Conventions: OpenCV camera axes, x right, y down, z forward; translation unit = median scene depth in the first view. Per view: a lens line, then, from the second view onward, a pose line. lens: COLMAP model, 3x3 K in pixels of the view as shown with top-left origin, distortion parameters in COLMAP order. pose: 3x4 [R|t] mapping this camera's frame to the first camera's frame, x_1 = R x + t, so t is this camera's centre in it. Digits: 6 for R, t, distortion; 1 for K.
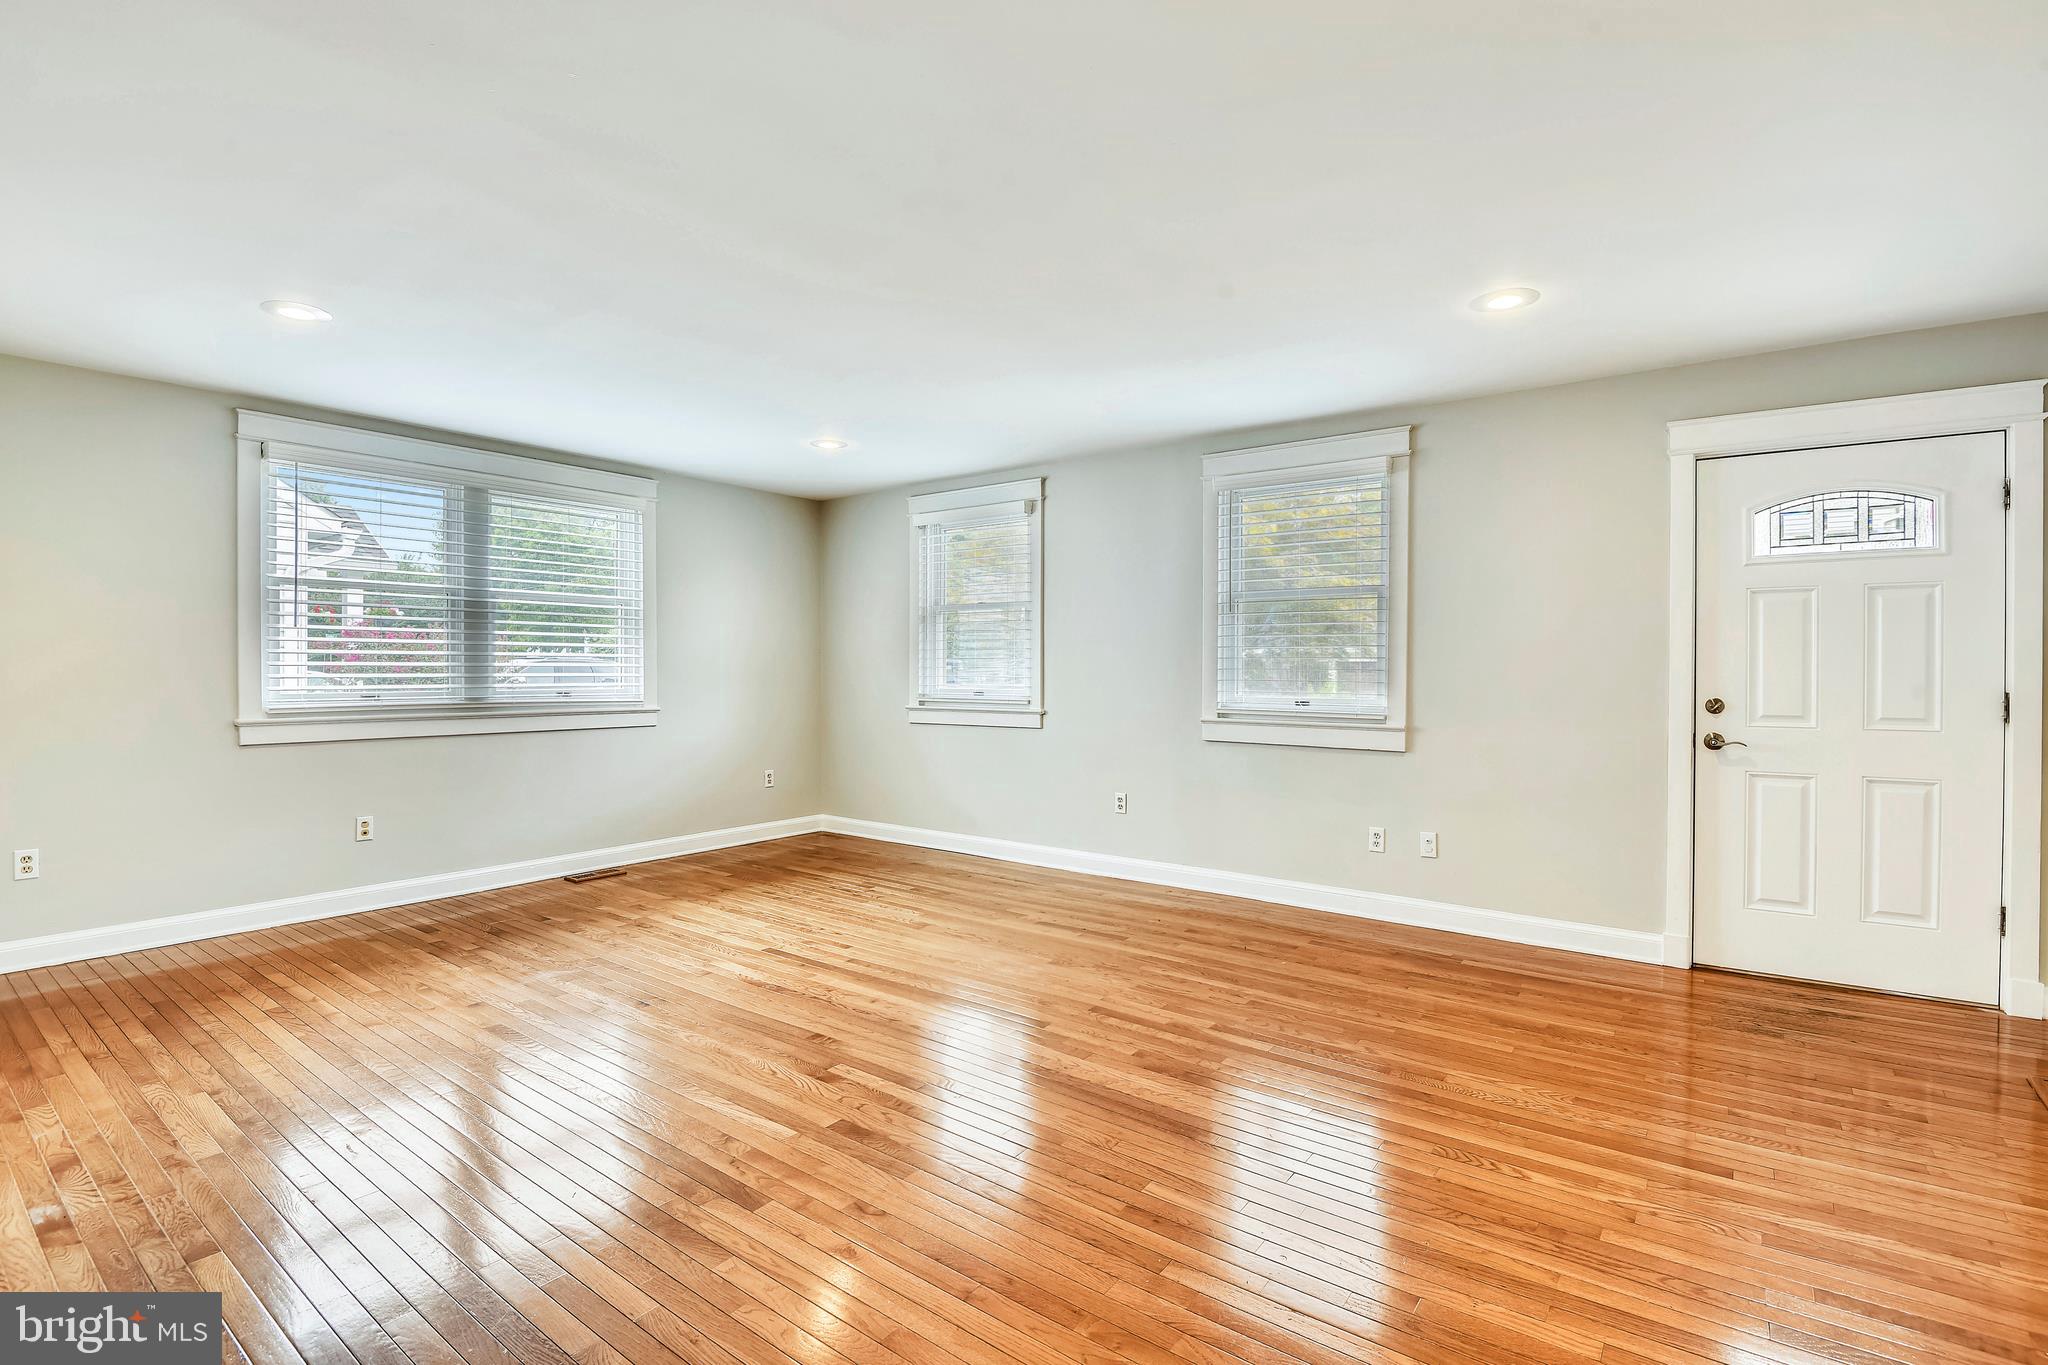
lens RADIAL K [[955.6, 0, 1026.6], [0, 955.6, 675.6], [0, 0, 1]] dist [-0.029124, -0.001028]
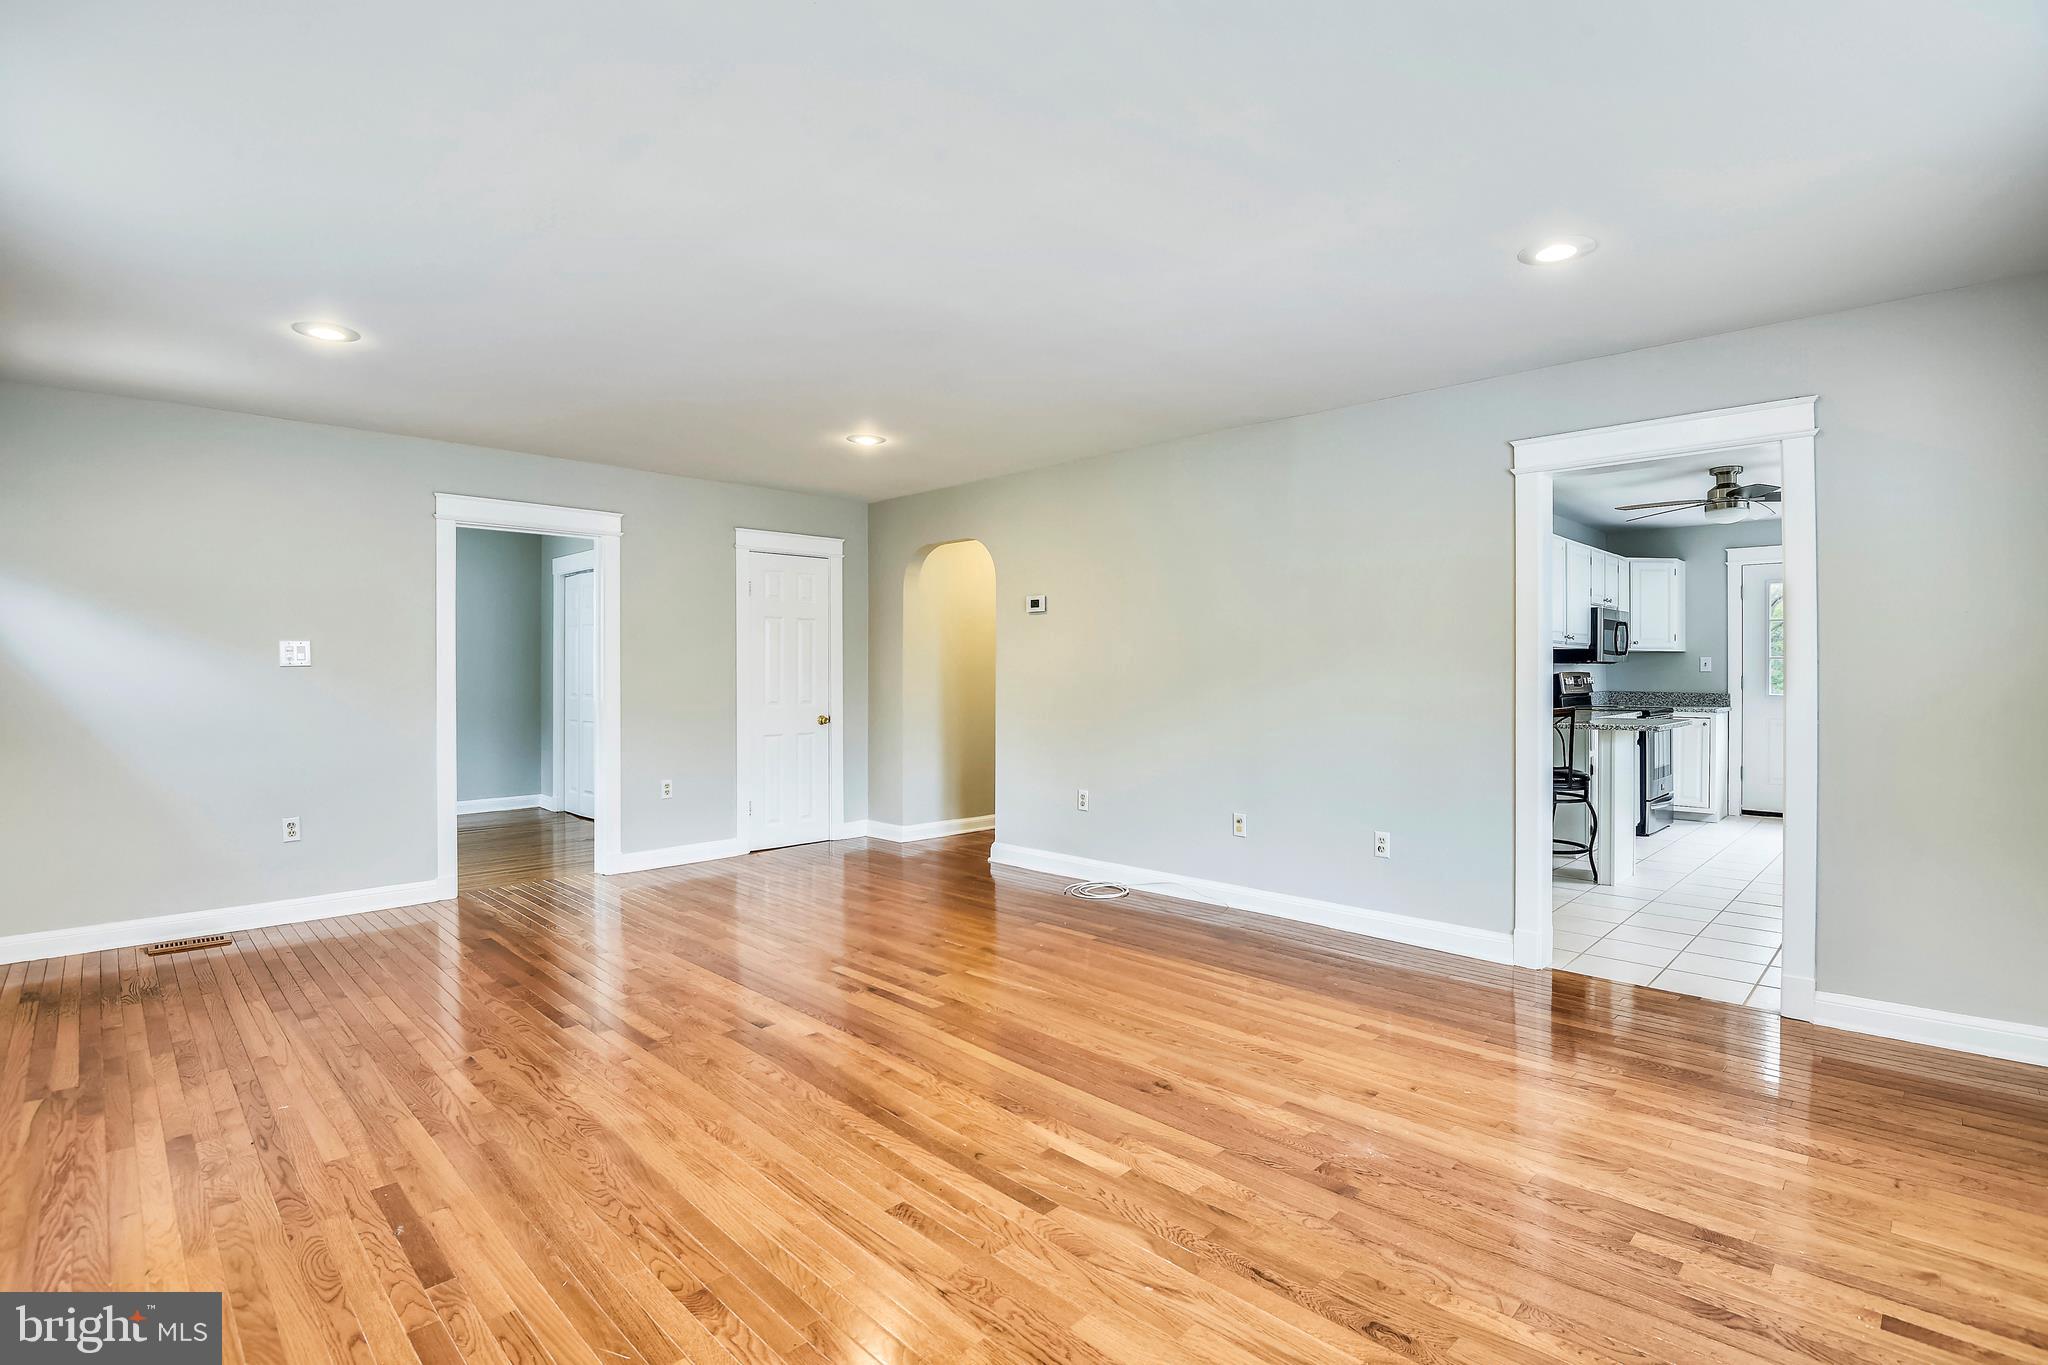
lens RADIAL K [[955.6, 0, 1032.9], [0, 955.6, 690.8], [0, 0, 1]] dist [-0.029124, -0.001028]
pose [[-0.991552, -0.004526, 0.129631, -0.352584], [-0.000646, 0.999551, 0.029952, -0.016658], [-0.129708, 0.029615, -0.991110, 1.612428]]
